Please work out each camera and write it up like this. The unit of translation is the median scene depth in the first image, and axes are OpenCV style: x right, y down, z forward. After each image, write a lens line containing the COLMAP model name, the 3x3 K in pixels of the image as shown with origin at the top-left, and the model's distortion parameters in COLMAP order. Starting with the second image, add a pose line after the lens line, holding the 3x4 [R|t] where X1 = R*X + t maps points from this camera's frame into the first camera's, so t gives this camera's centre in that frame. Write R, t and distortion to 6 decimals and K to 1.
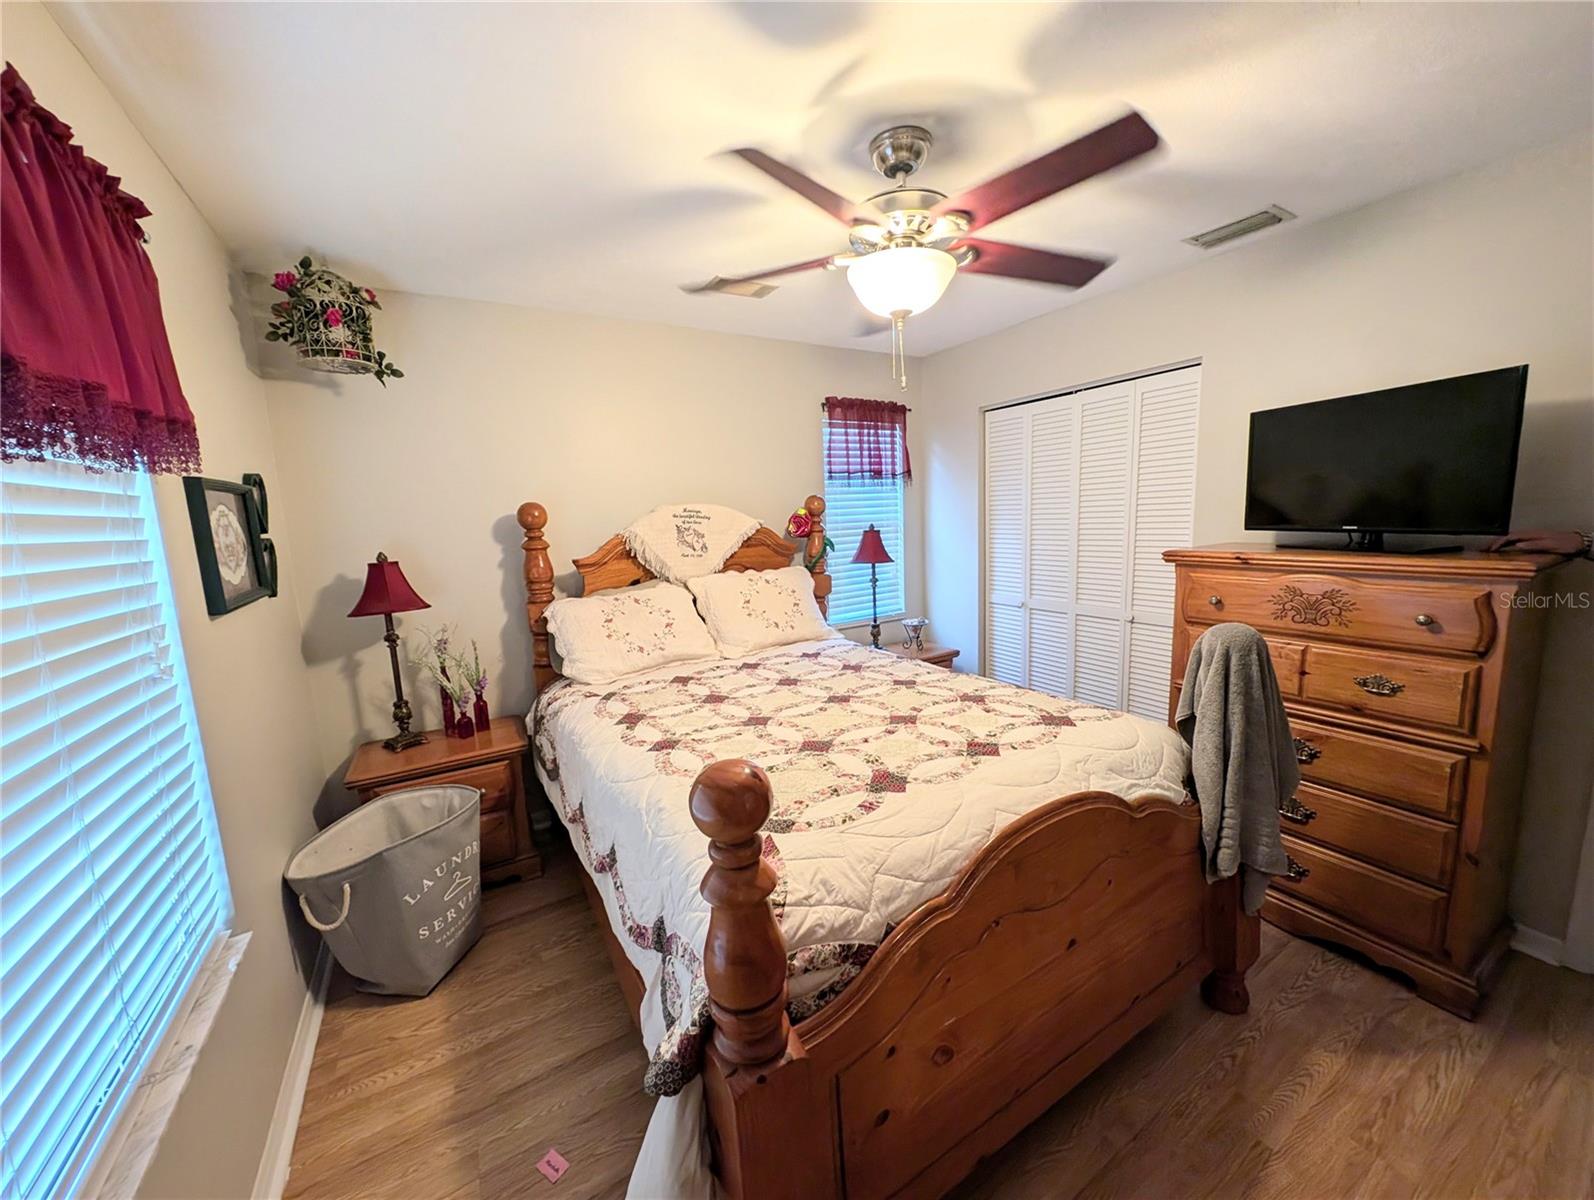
lens RADIAL K [[599.5, 0, 803.6], [0, 599.5, 596.7], [0, 0, 1]] dist [0.001196, -0.000113]
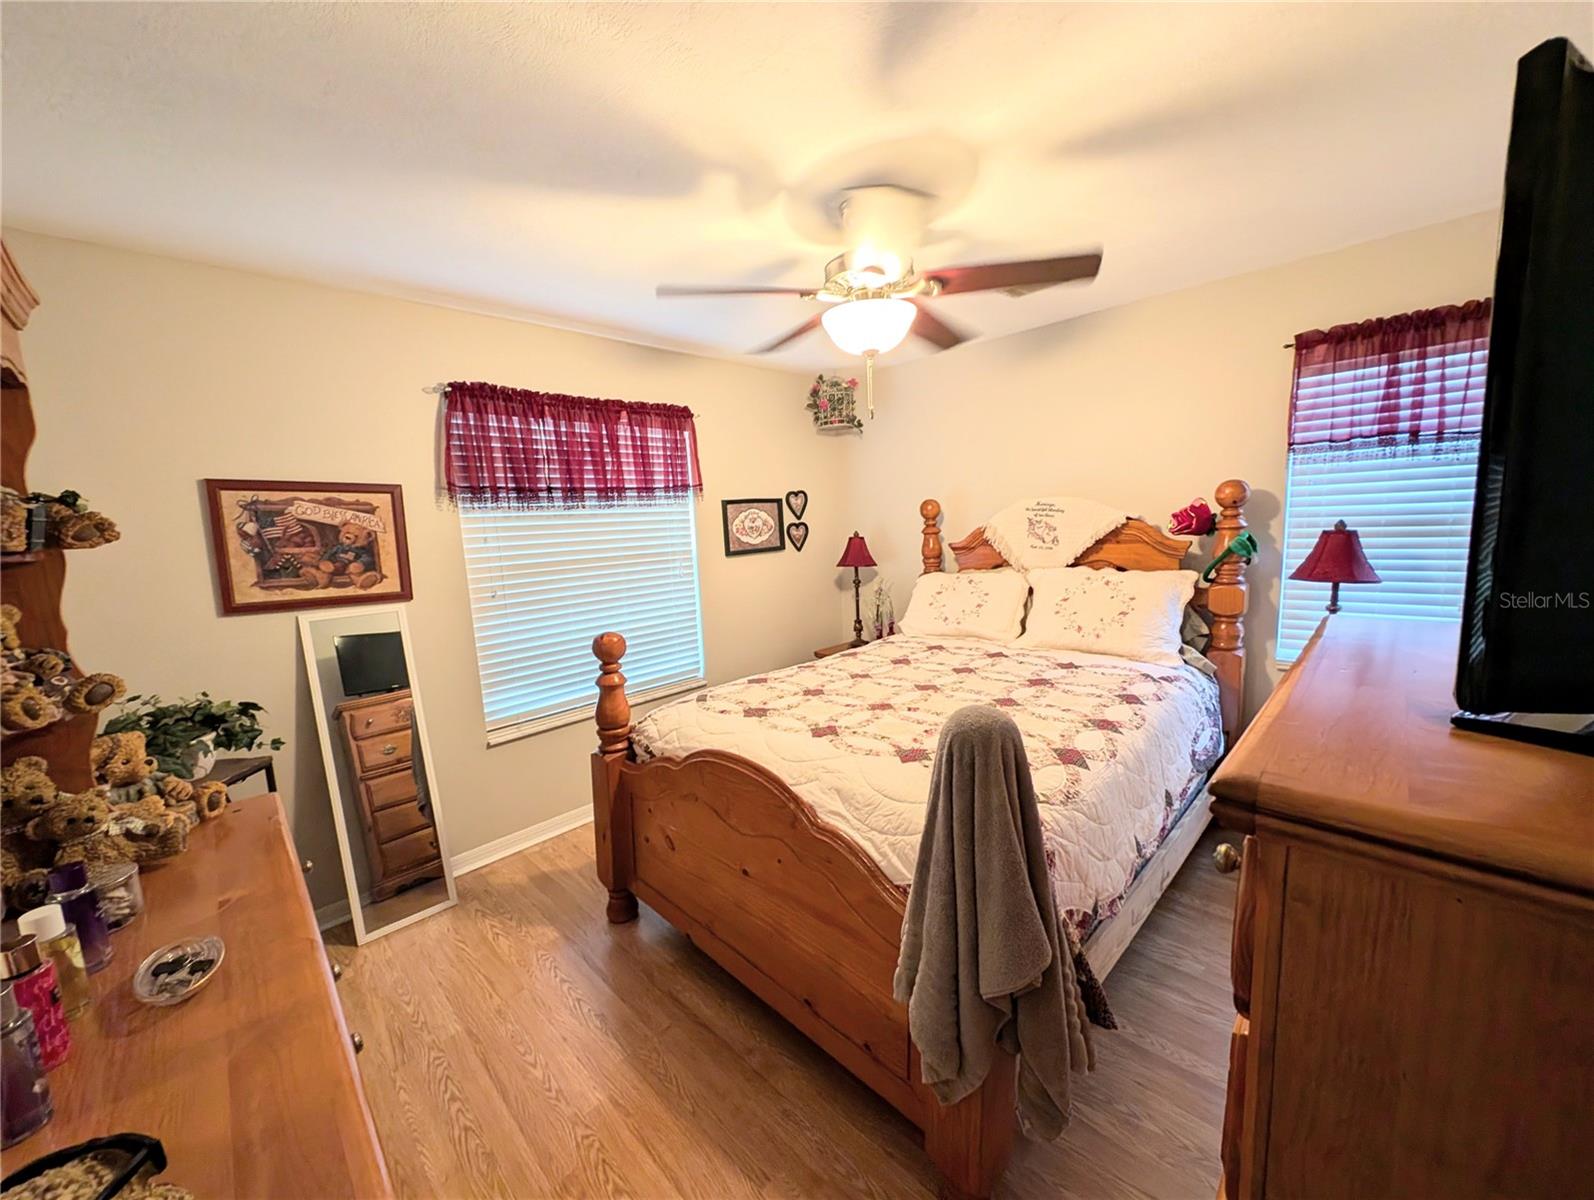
lens RADIAL K [[599.5, 0, 797.7], [0, 599.5, 601.7], [0, 0, 1]] dist [0.001196, -0.000113]
pose [[0.230933, 0.164435, -0.958974, 0.828809], [-0.100866, 0.984351, 0.144496, -0.095701], [0.967727, 0.063359, 0.243905, 0.394882]]
